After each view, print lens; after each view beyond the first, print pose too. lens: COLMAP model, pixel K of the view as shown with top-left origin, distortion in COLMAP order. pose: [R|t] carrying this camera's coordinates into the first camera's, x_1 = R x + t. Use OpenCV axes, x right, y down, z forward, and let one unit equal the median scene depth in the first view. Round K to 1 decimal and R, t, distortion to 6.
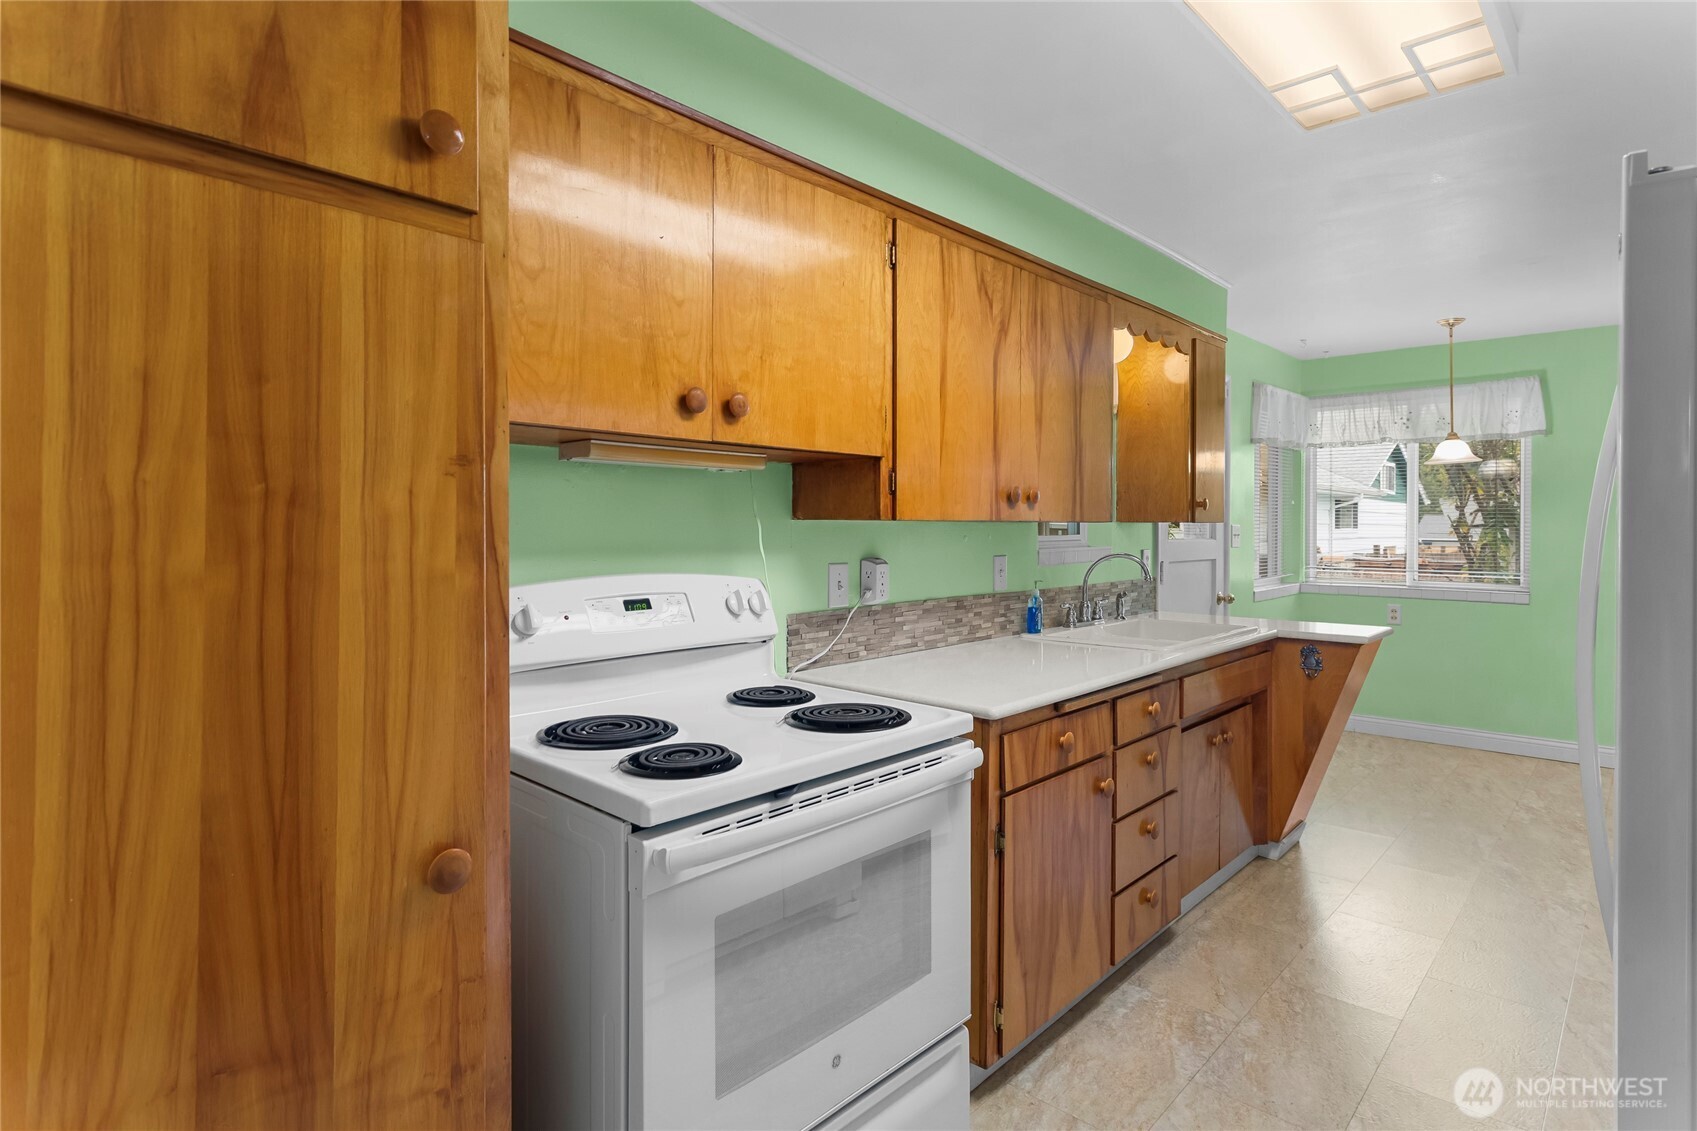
lens RADIAL K [[926.3, 0, 854.7], [0, 926.3, 535.7], [0, 0, 1]] dist [0.019372, -0.002609]
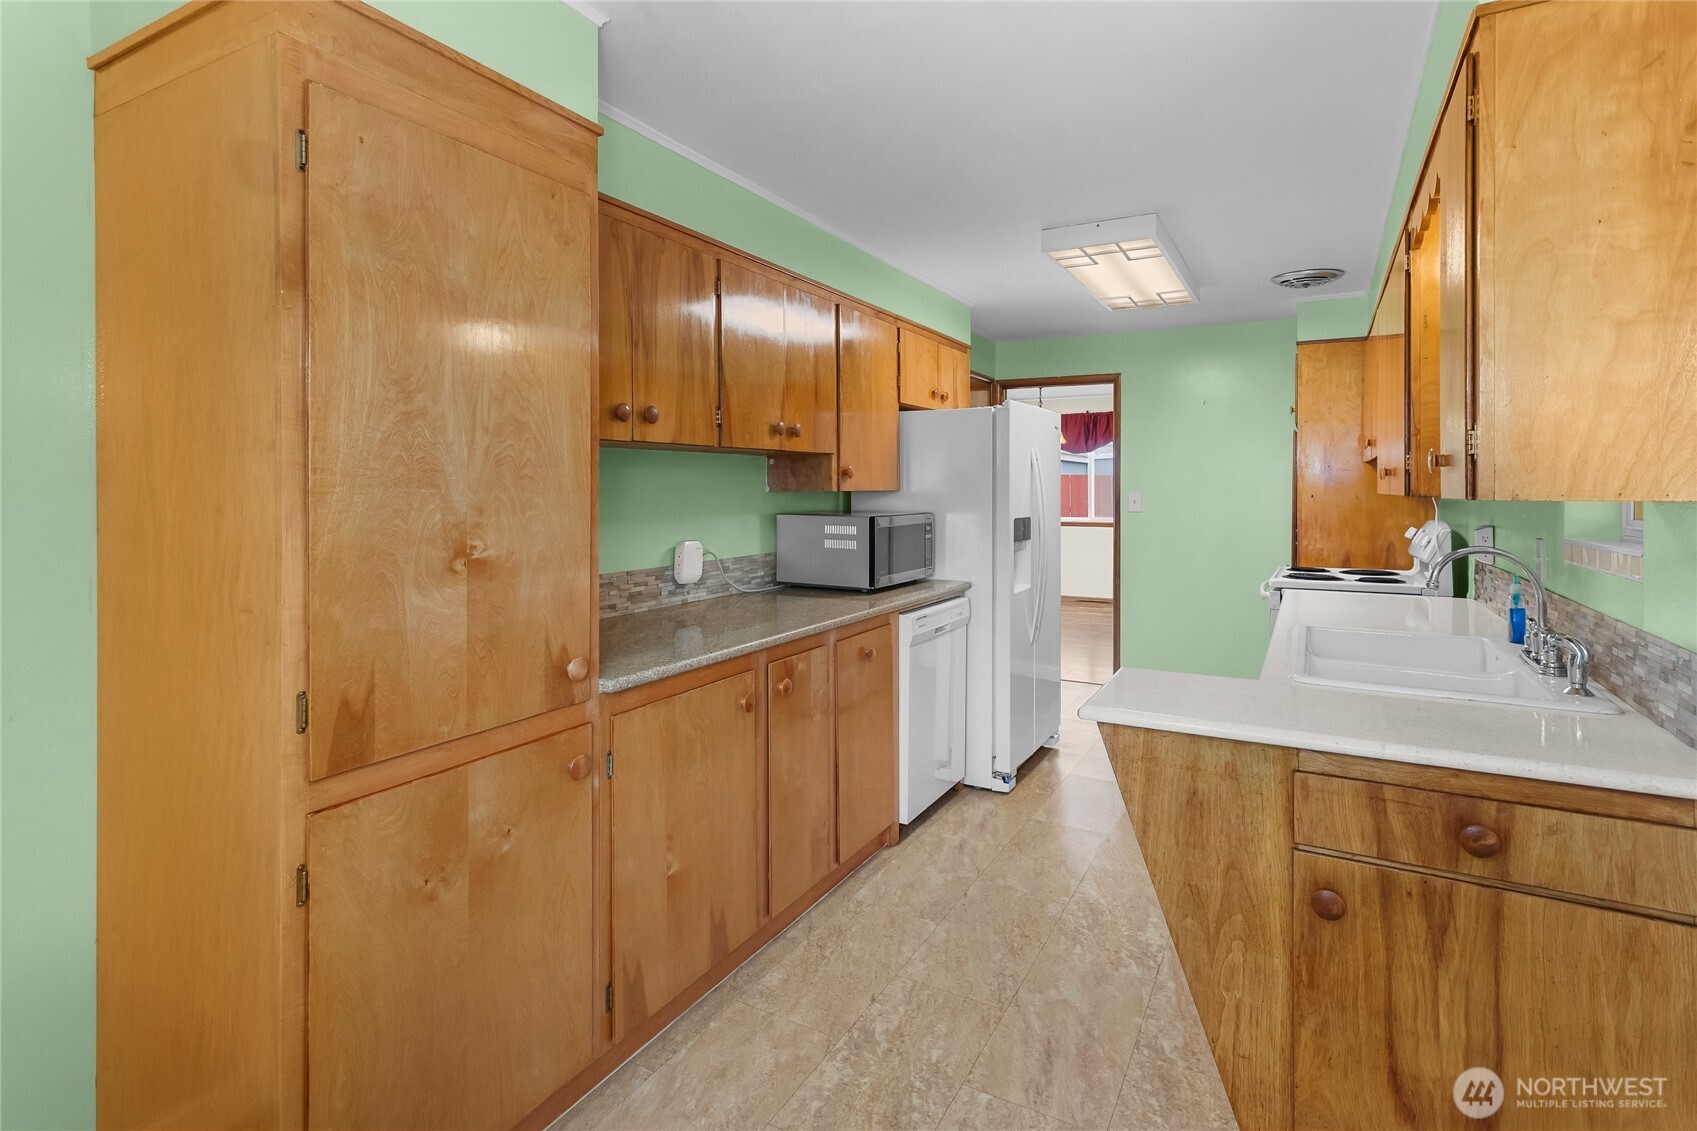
lens RADIAL K [[801.0, 0, 864.6], [0, 801.0, 491.9], [0, 0, 1]] dist [0.005608, 0.000132]
pose [[-0.975947, -0.001132, -0.218003, 0.798307], [-0.004124, 0.999903, 0.013271, -0.022420], [0.217967, 0.013850, -0.975858, 1.417602]]
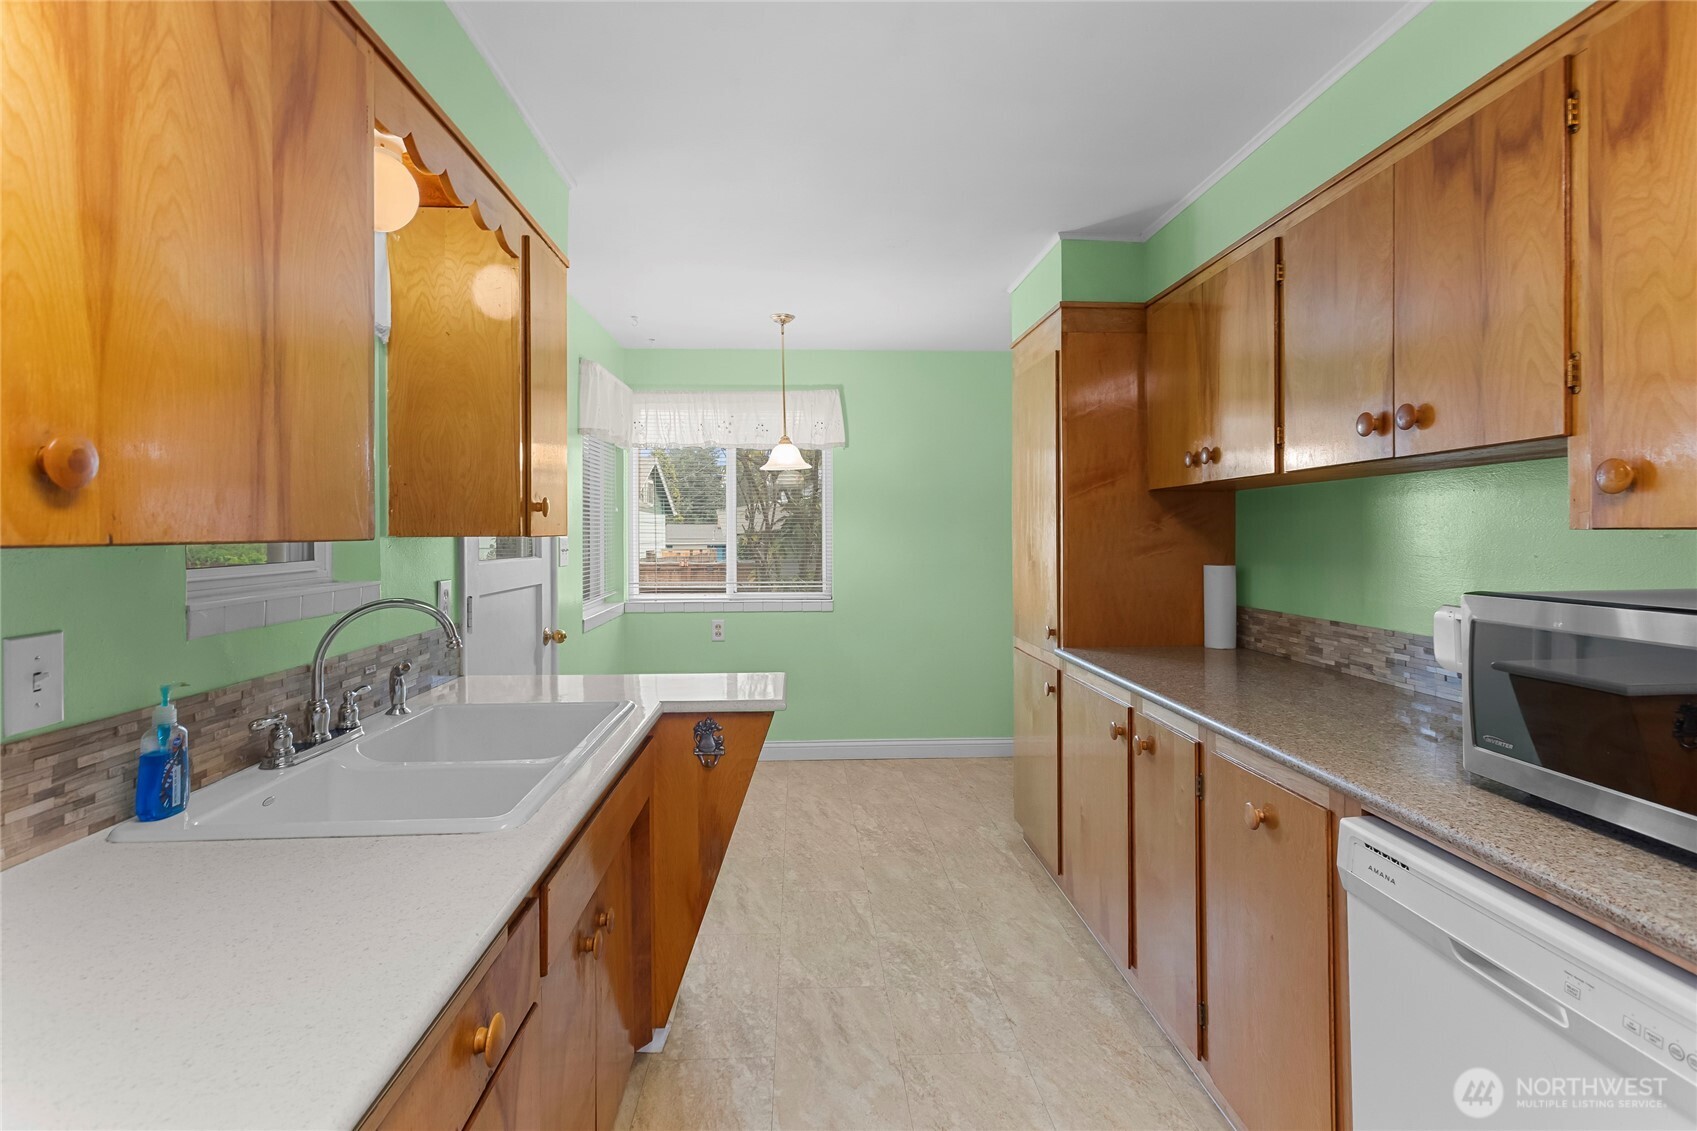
lens RADIAL K [[801.0, 0, 835.5], [0, 801.0, 532.2], [0, 0, 1]] dist [0.005608, 0.000132]
pose [[0.715899, -0.005435, 0.698183, 0.149183], [0.013870, 0.999883, -0.006439, -0.011470], [-0.698066, 0.014294, 0.715890, 0.506739]]
